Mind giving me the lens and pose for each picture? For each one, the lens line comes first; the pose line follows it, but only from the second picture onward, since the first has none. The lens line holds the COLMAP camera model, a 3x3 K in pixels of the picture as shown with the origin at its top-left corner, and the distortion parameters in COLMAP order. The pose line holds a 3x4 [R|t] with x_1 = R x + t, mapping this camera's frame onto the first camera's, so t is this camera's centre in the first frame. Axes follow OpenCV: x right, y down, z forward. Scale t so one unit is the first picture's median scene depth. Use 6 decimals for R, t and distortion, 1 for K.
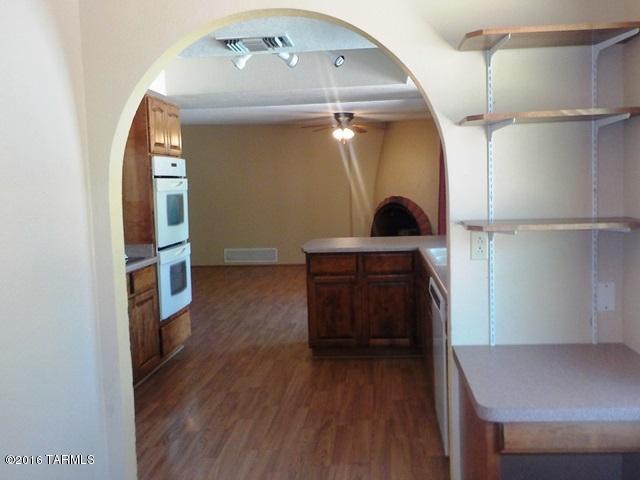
lens RADIAL K [[594.5, 0, 320.0], [0, 594.5, 240.0], [0, 0, 1]] dist [0.076372, 0.003687]
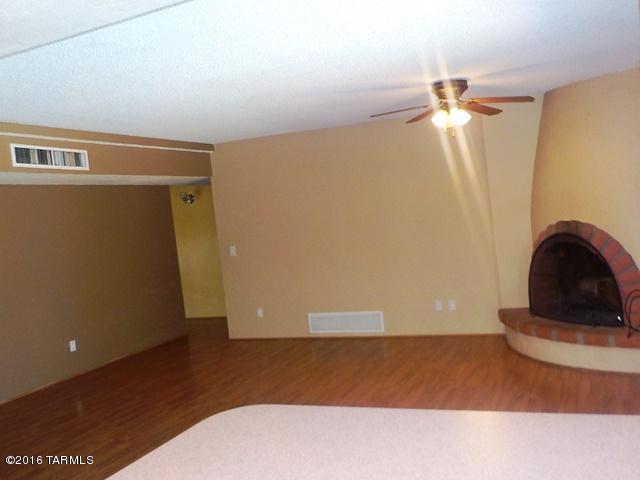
lens RADIAL K [[589.2, 0, 320.0], [0, 589.2, 240.0], [0, 0, 1]] dist [-0.010096, -0.006200]
pose [[0.943409, -0.065760, -0.325046, 0.090930], [0.055730, 0.997641, -0.040082, -0.048534], [0.326915, 0.019699, 0.944848, 0.428686]]
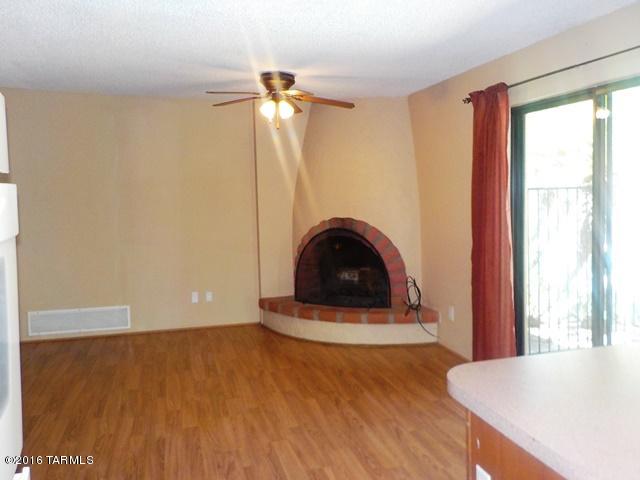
lens RADIAL K [[594.5, 0, 320.0], [0, 594.5, 240.0], [0, 0, 1]] dist [0.076372, 0.003687]
pose [[0.937761, -0.021879, 0.346591, -0.116319], [0.028372, 0.999504, -0.013672, -0.043602], [-0.346120, 0.022655, 0.937917, 0.435450]]
